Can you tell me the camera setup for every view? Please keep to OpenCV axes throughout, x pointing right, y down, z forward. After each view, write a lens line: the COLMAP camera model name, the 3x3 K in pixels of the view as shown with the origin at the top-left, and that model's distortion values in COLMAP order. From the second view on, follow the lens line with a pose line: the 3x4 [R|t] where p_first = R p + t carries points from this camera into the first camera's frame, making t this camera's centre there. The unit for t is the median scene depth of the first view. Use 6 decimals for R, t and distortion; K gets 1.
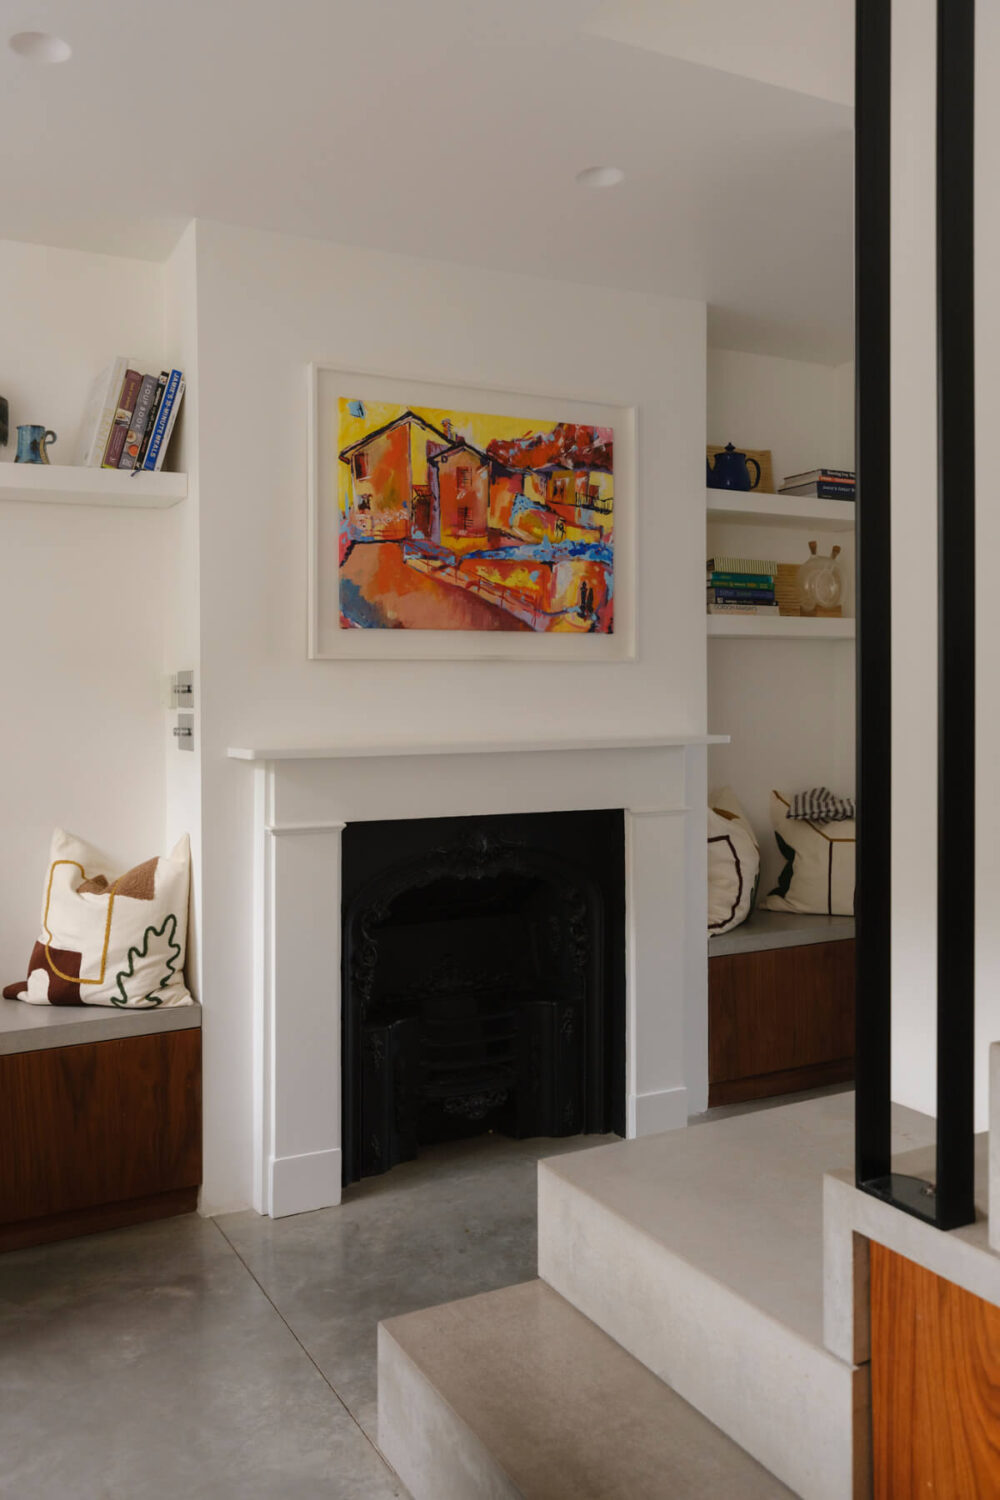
lens RADIAL K [[1215.5, 0, 520.9], [0, 1215.5, 704.7], [0, 0, 1]] dist [-0.024468, 0.033256]
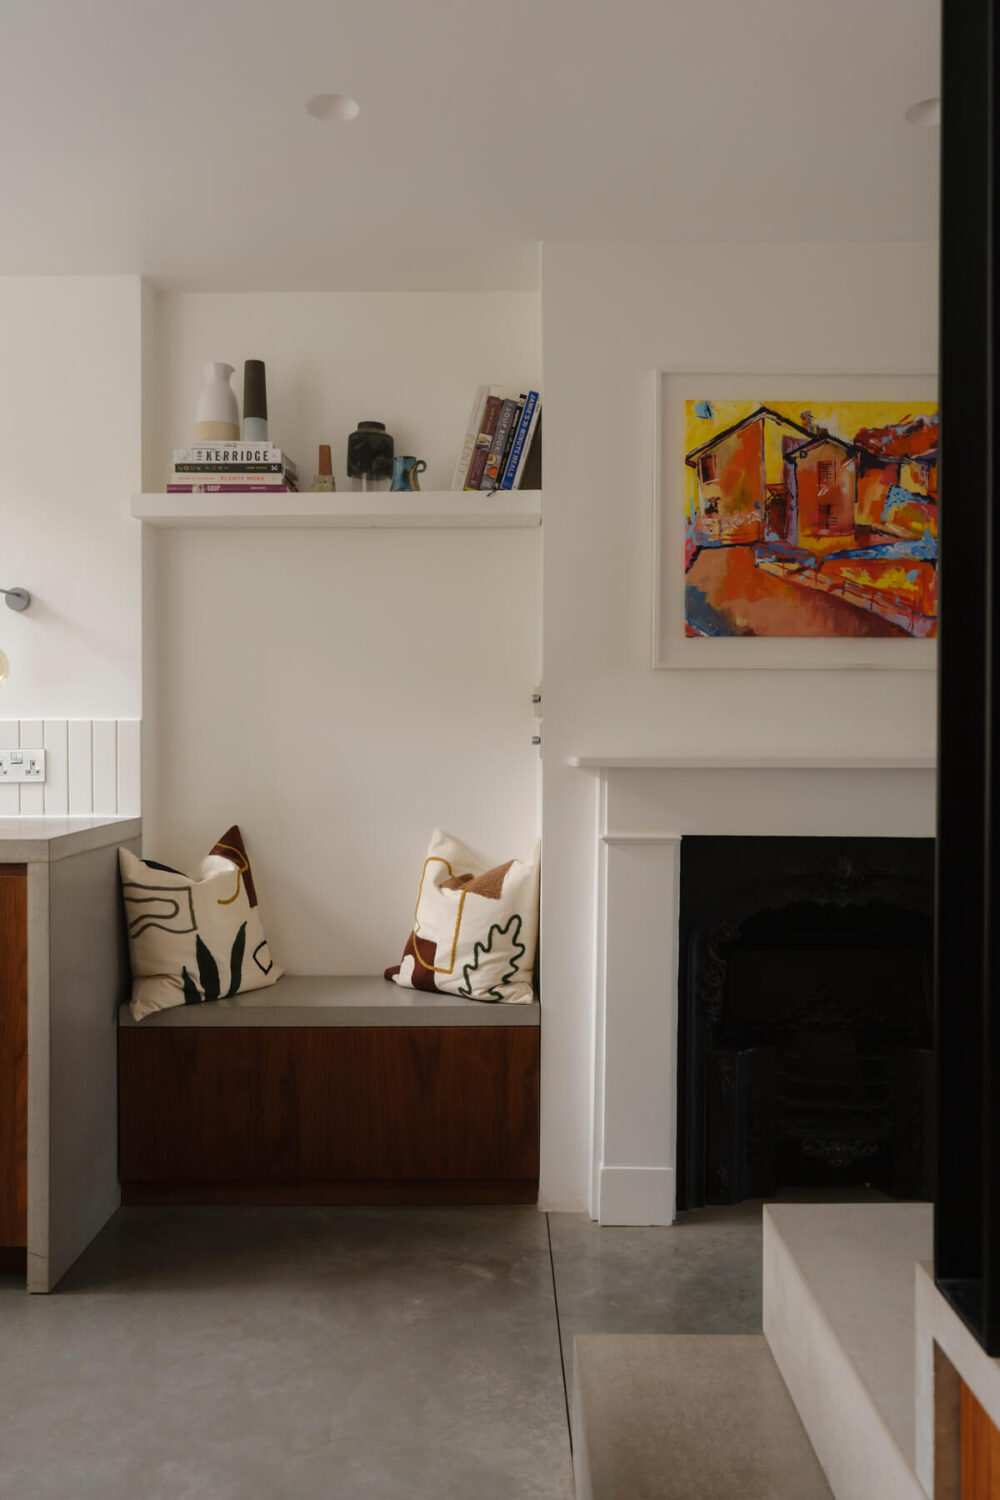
lens RADIAL K [[1215.5, 0, 501.4], [0, 1215.5, 735.4], [0, 0, 1]] dist [-0.024468, 0.033256]
pose [[0.884287, 0.013806, -0.466739, 0.181785], [-0.014070, 0.999897, 0.002919, 0.015987], [0.466731, 0.003985, 0.884390, 0.070072]]
